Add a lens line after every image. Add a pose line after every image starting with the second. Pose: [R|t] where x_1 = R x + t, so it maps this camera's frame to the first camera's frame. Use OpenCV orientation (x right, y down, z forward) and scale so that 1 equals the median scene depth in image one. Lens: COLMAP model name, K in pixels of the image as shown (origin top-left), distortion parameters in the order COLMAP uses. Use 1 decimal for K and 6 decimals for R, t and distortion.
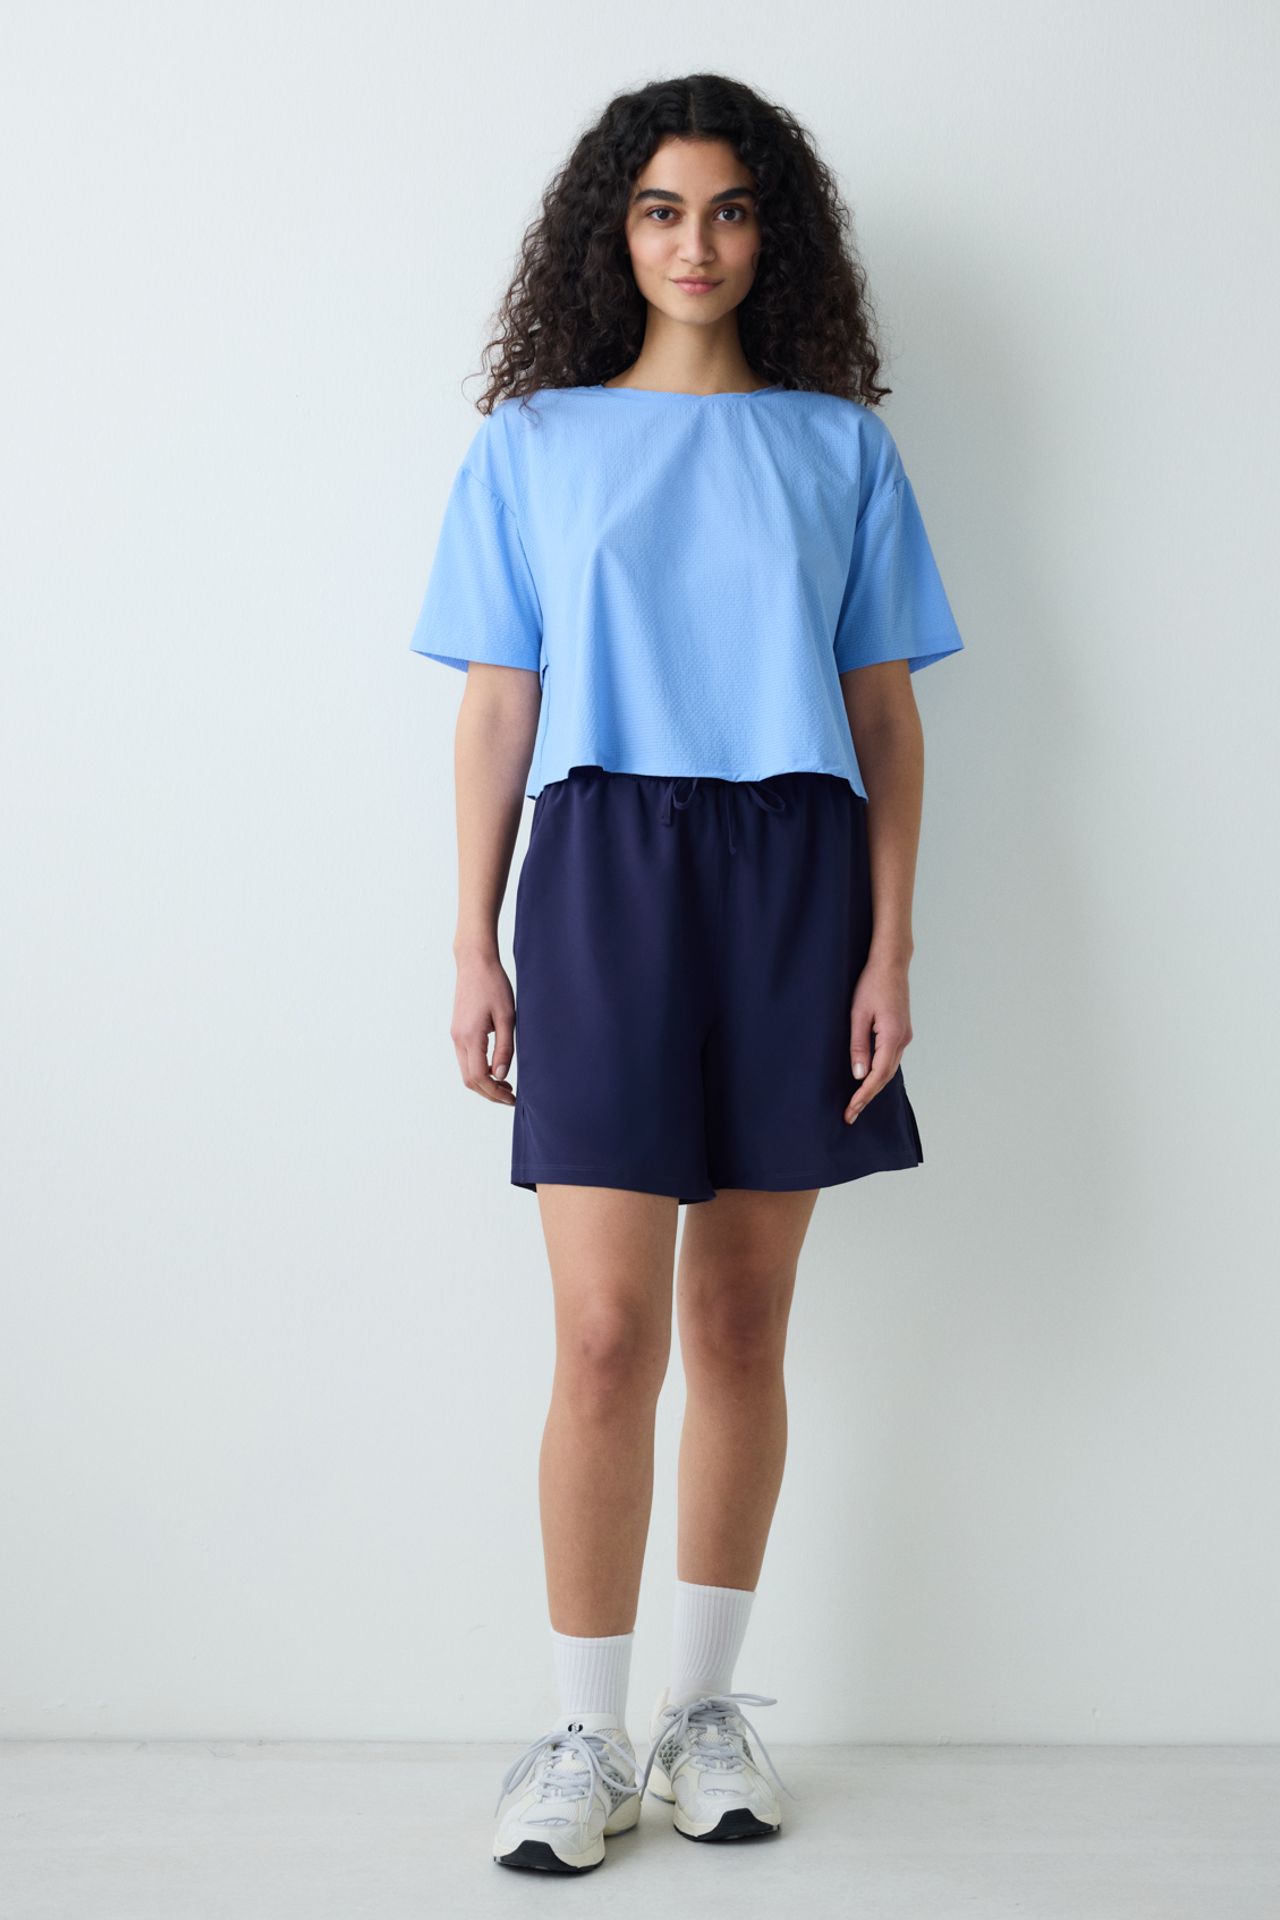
lens RADIAL K [[3802.0, 0, 640.5], [0, 3802.0, 963.7], [0, 0, 1]] dist [-0.101822, 0.000000]
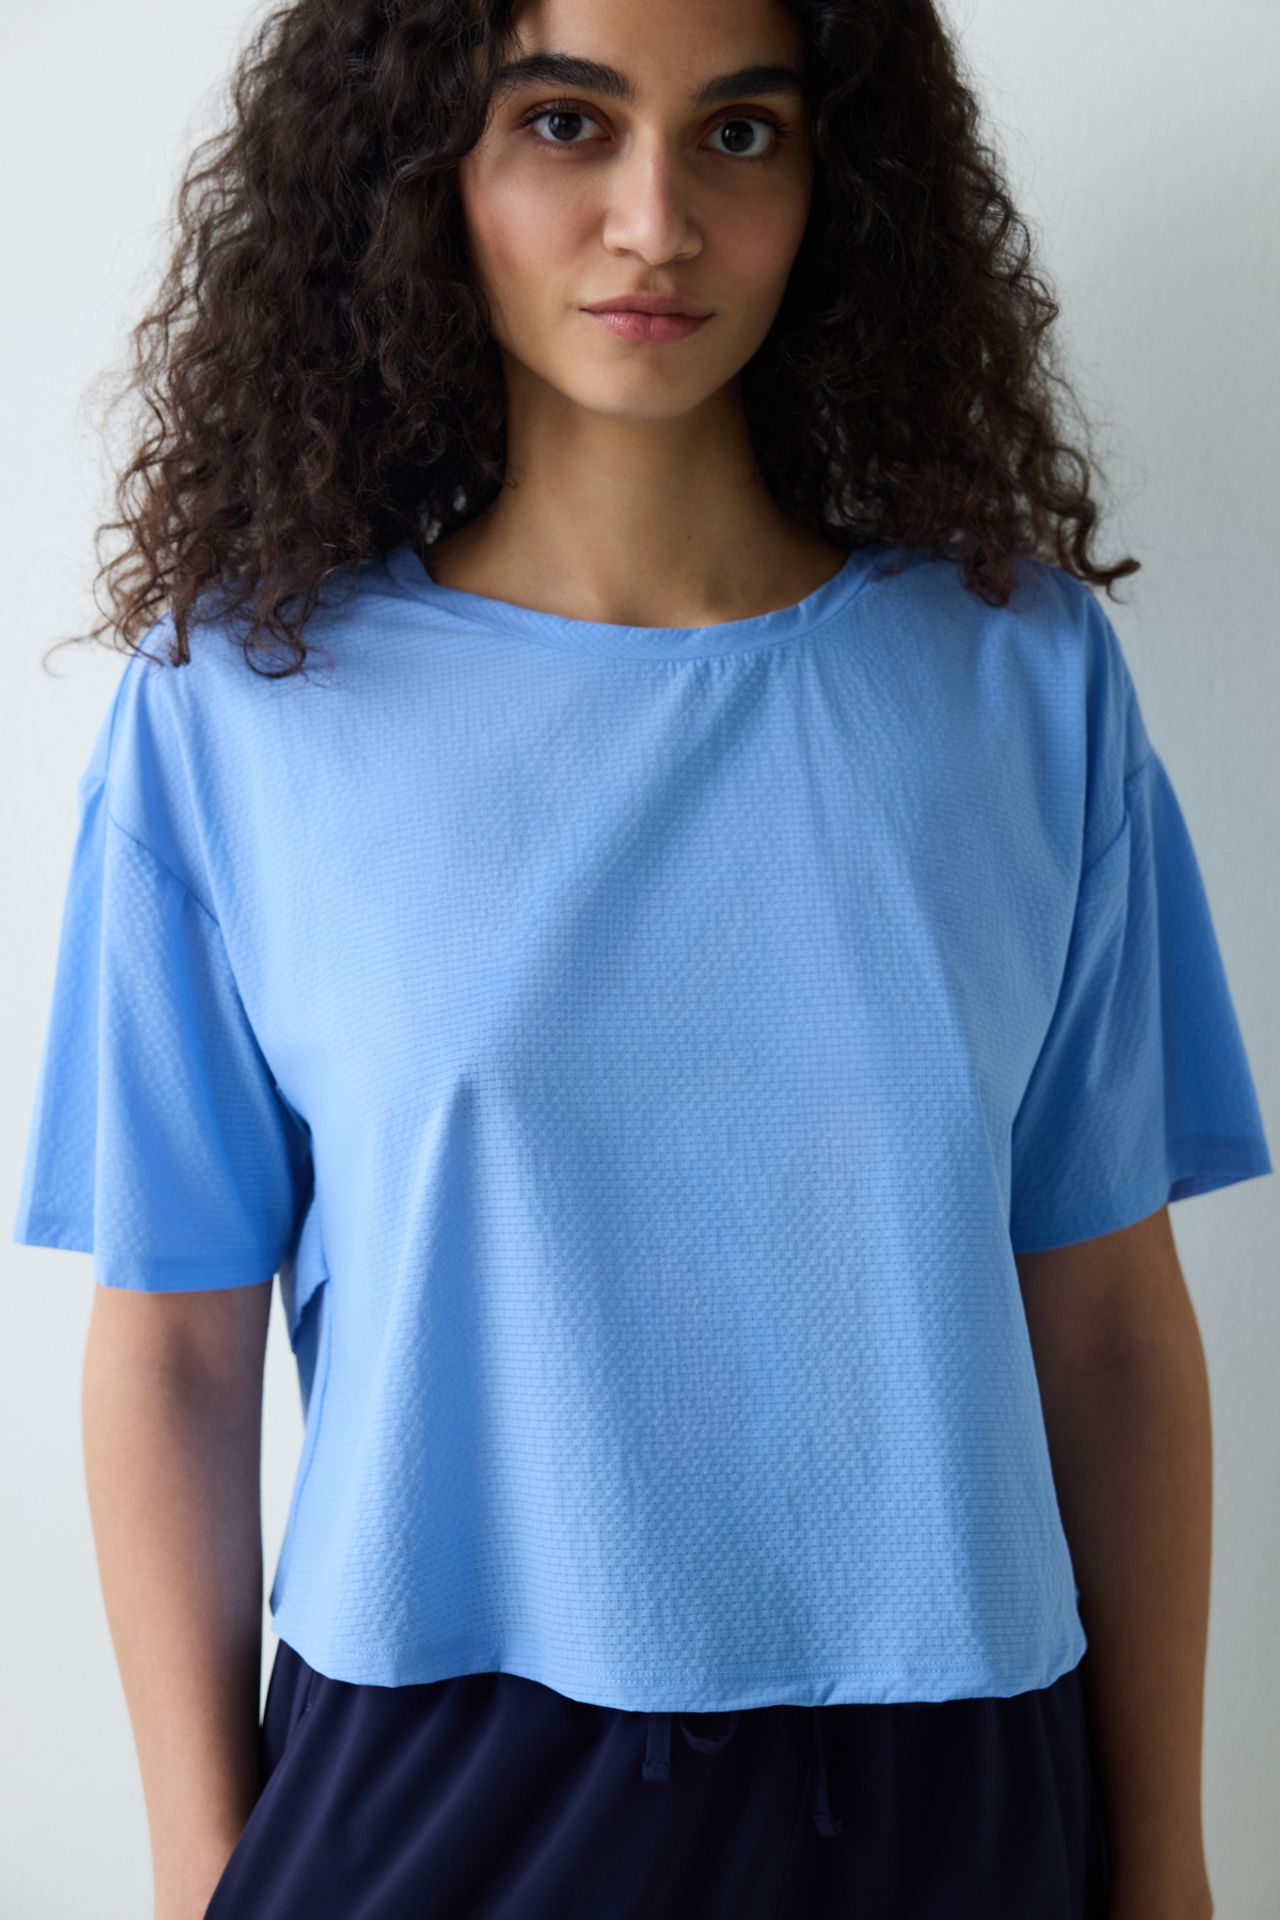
lens RADIAL K [[3802.0, 0, 670.7], [0, 3802.0, 1001.0], [0, 0, 1]] dist [-0.101822, 0.000000]
pose [[0.968238, -0.006805, 0.249937, -0.077897], [0.031391, 0.995028, -0.094514, -0.076701], [-0.248051, 0.099358, 0.963638, 0.646864]]
